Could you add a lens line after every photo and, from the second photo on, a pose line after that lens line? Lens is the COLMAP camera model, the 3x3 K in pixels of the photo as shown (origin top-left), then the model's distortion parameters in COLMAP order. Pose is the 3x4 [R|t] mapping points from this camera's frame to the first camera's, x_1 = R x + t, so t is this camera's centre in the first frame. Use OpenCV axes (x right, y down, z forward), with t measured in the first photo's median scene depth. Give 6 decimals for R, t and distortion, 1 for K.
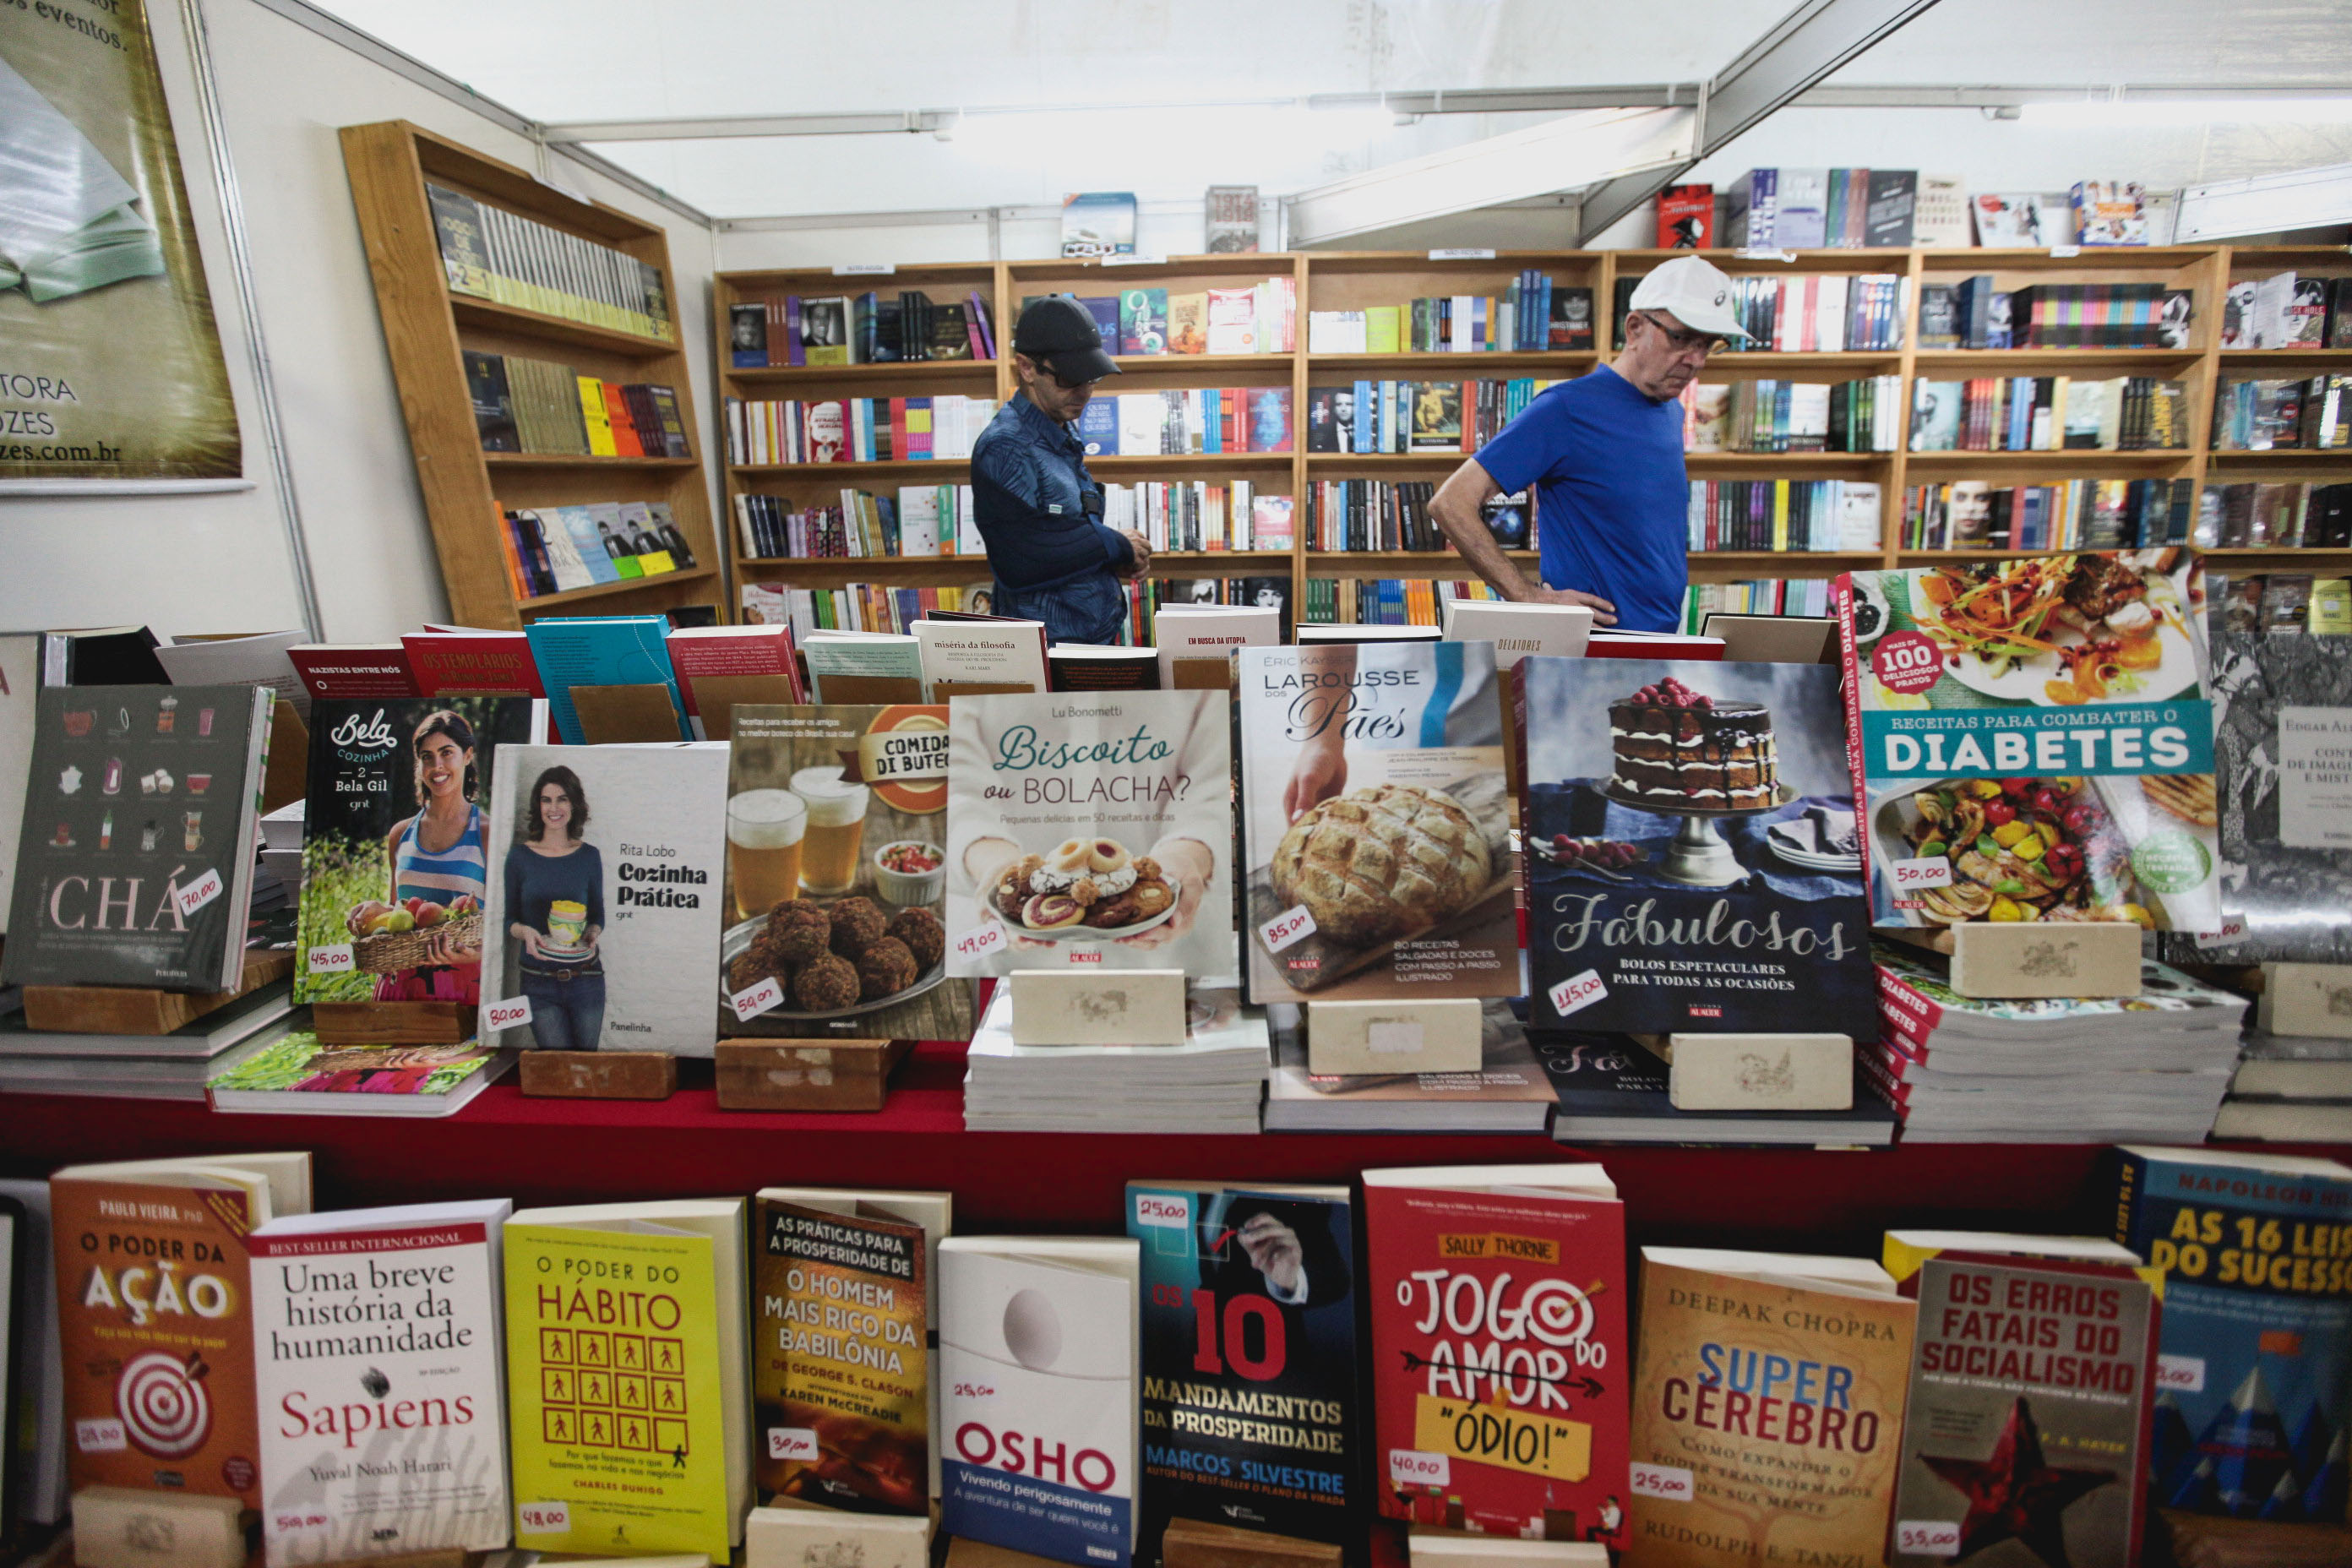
lens RADIAL K [[1071.3, 0, 1163.9], [0, 1071.3, 769.4], [0, 0, 1]] dist [-0.055736, 0.022741]
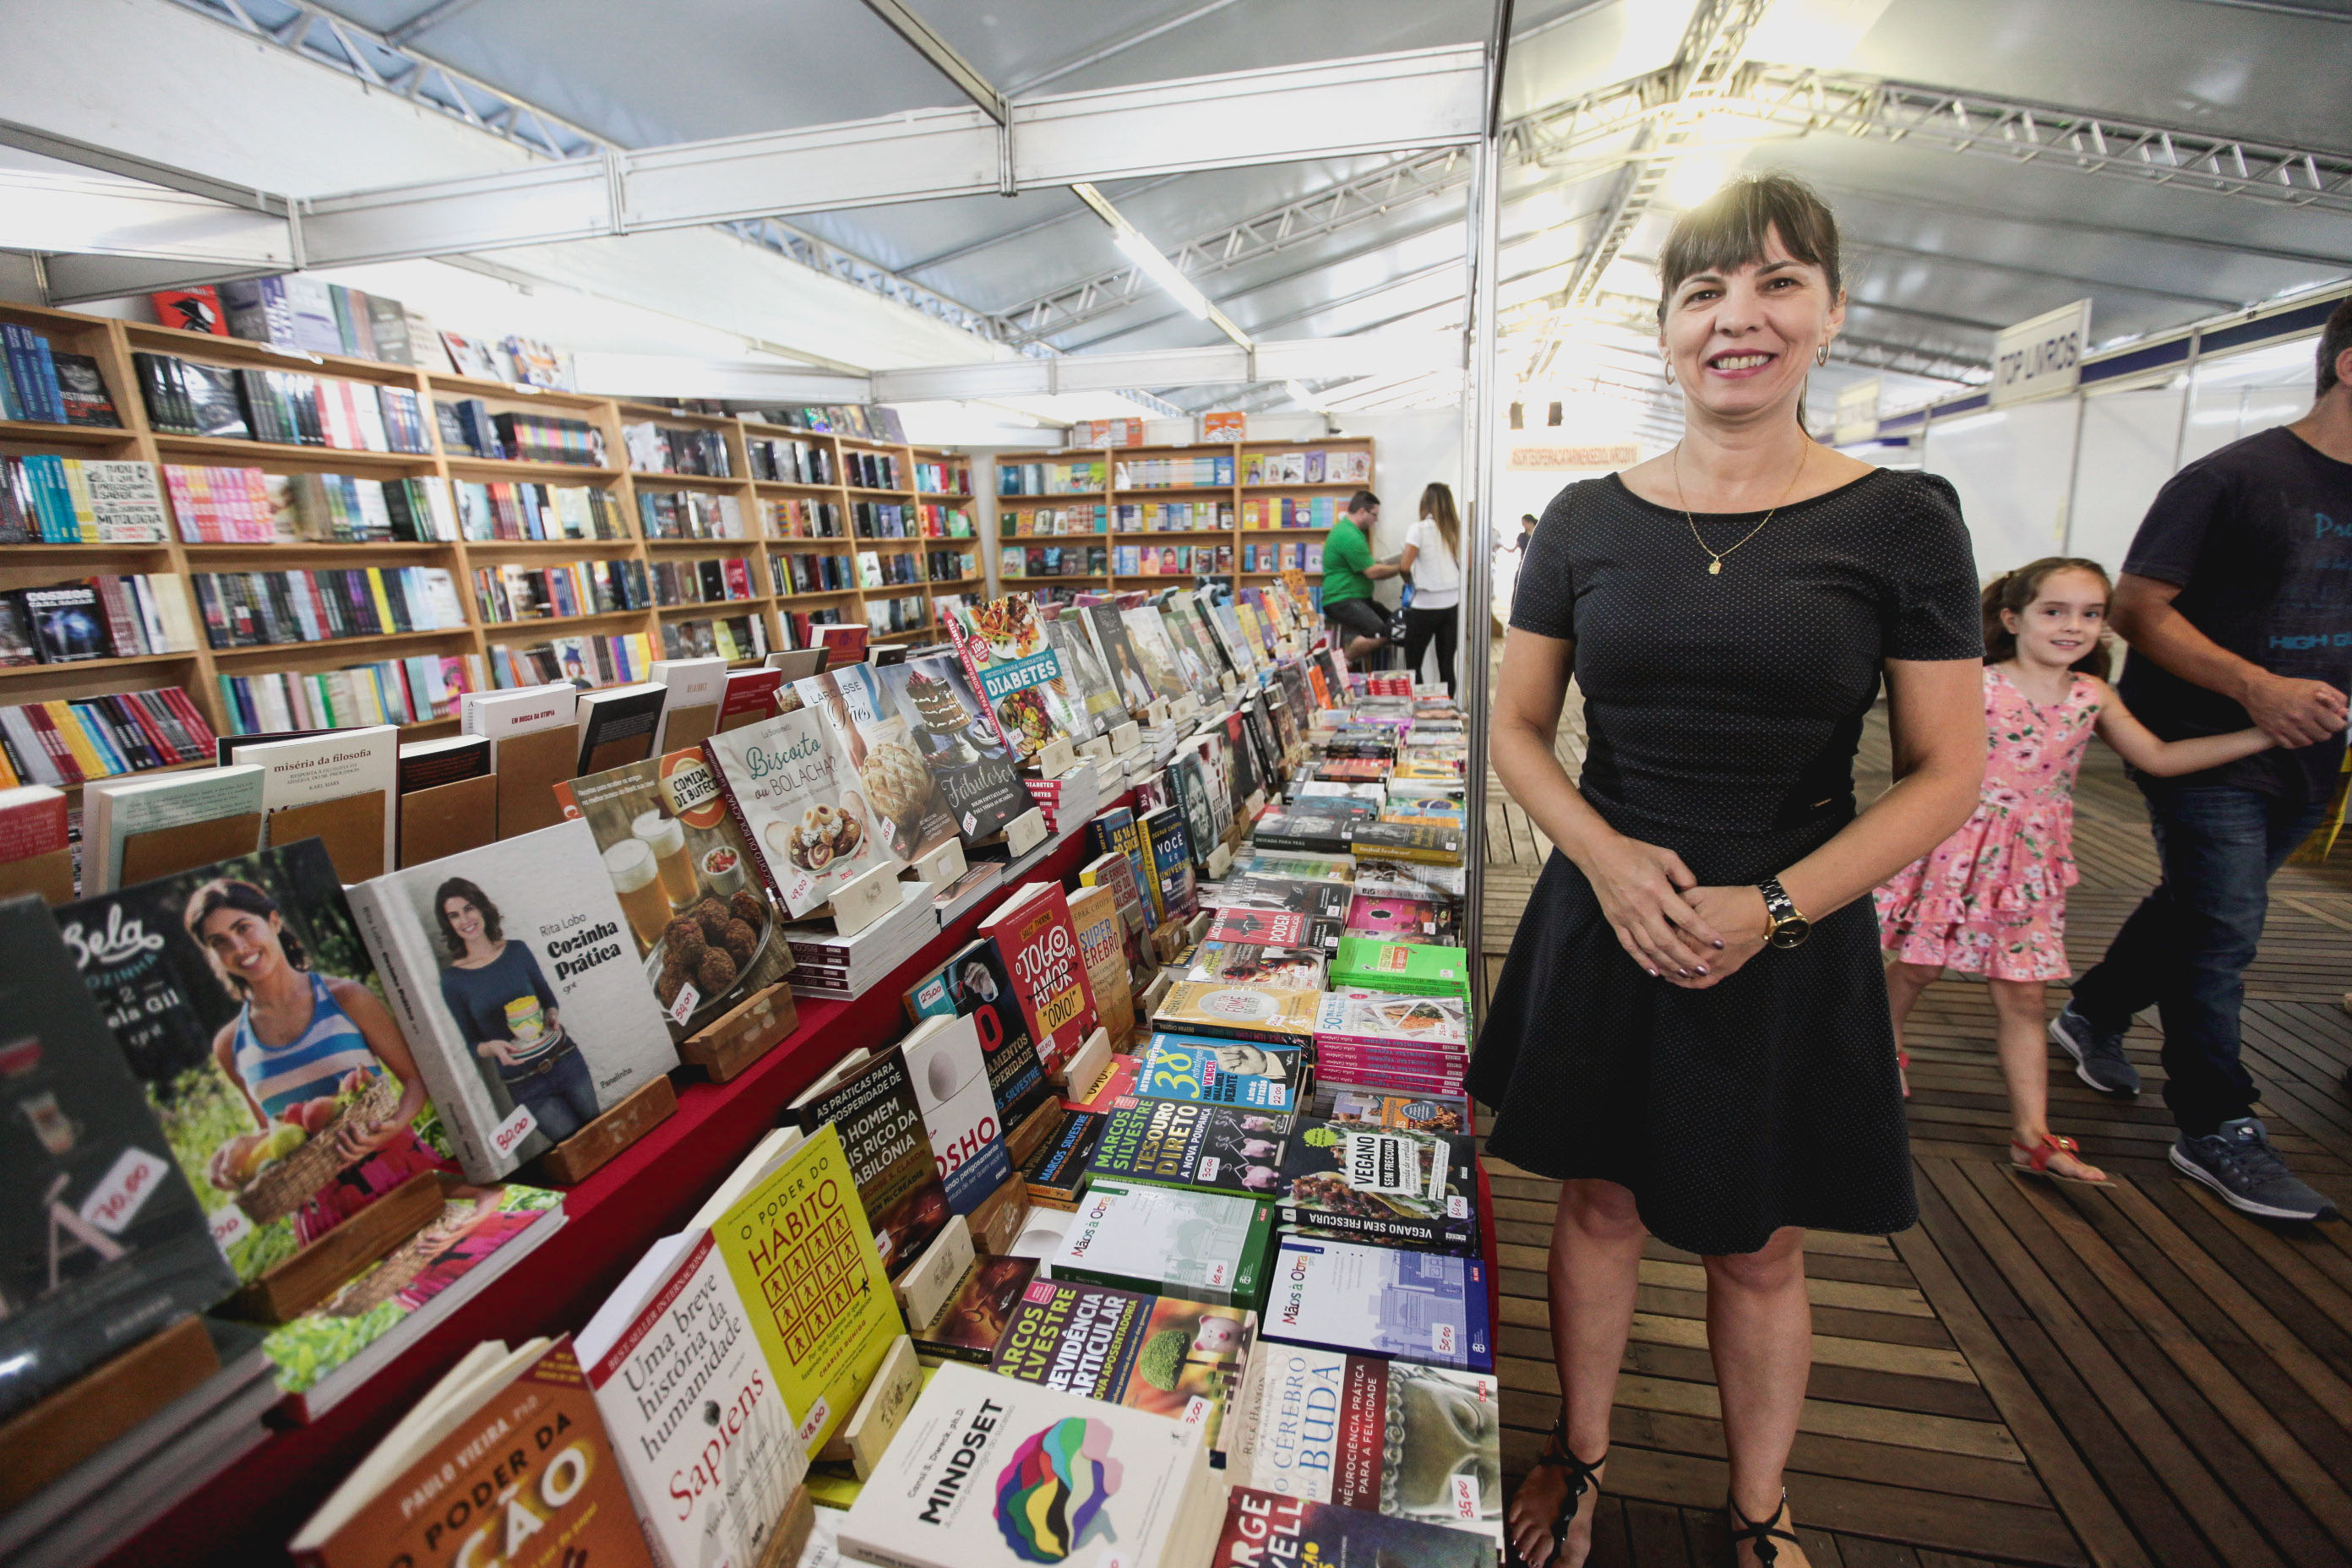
lens RADIAL K [[1078.0, 0, 1143.6], [0, 1078.0, 769.6], [0, 0, 1]] dist [-0.025441, 0.007679]
pose [[0.225235, -0.191591, 0.955281, -0.312520], [0.265238, 0.955501, 0.129098, -0.013133], [-0.937506, 0.224299, 0.266030, 0.028000]]
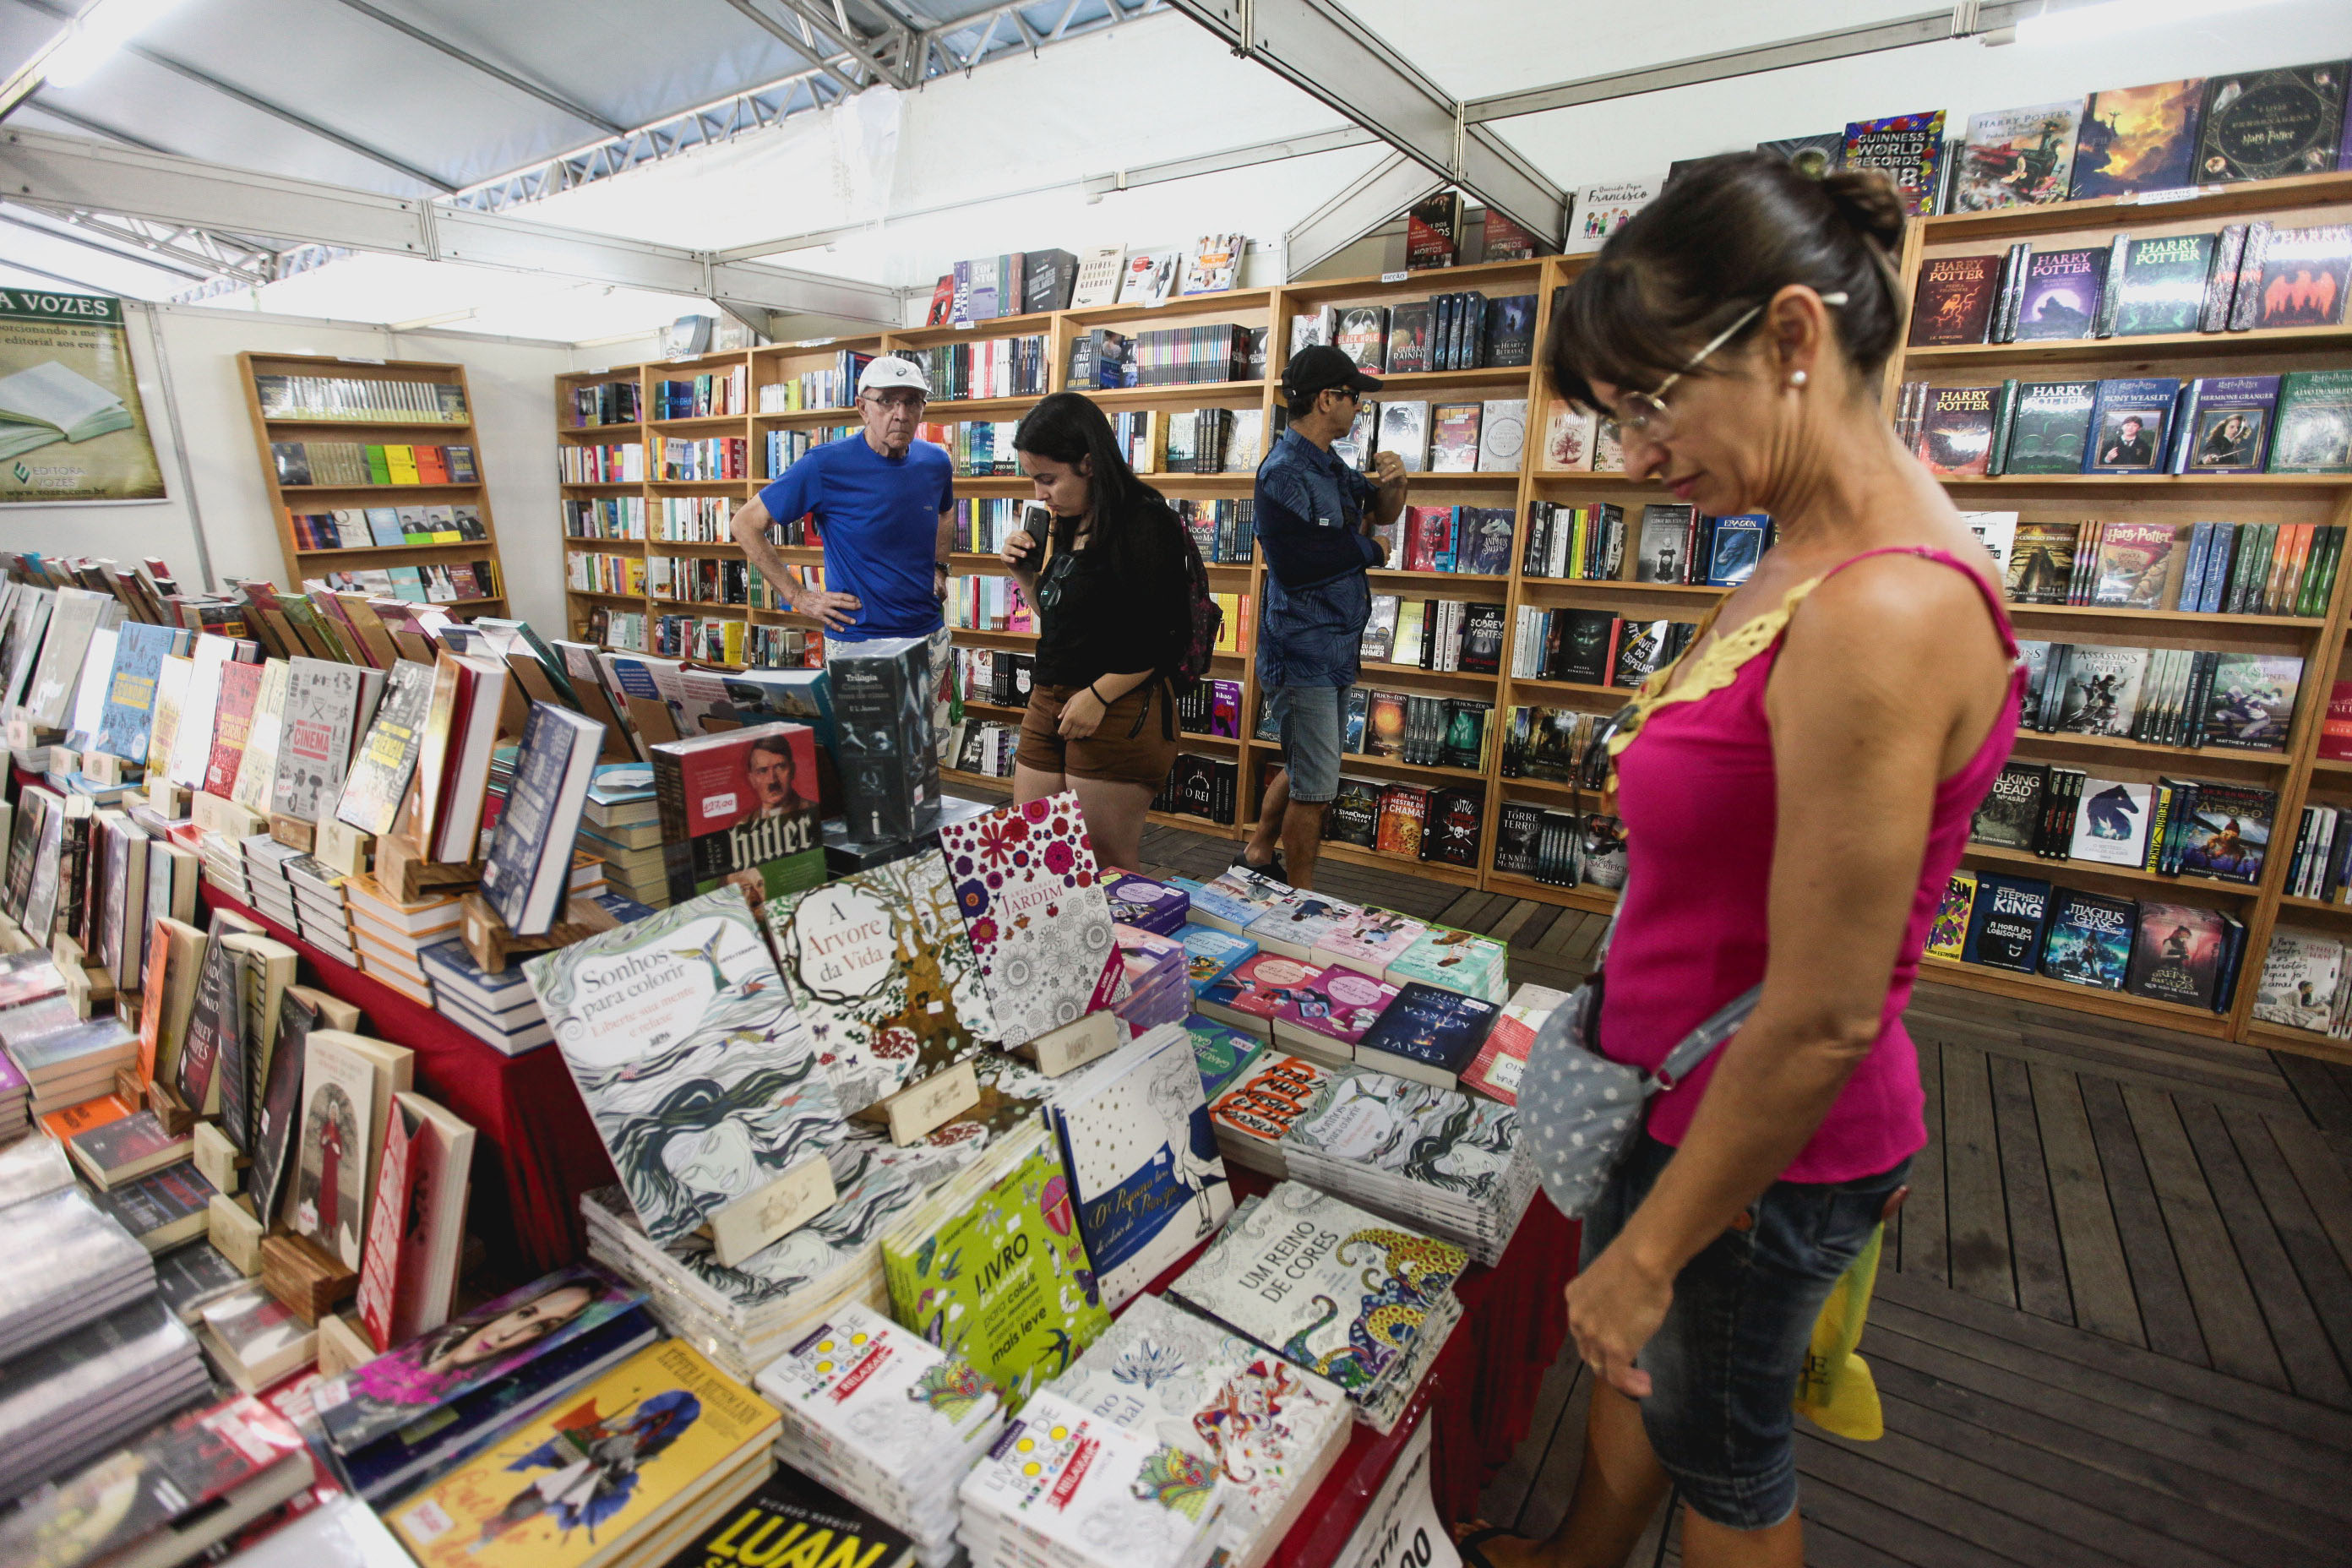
lens RADIAL K [[1071.3, 0, 1163.9], [0, 1071.3, 769.4], [0, 0, 1]] dist [-0.055736, 0.022741]
pose [[0.854429, 0.145094, -0.498898, 1.526851], [-0.140619, 0.988958, 0.046790, -0.041458], [0.500178, 0.030176, 0.865397, -0.004288]]
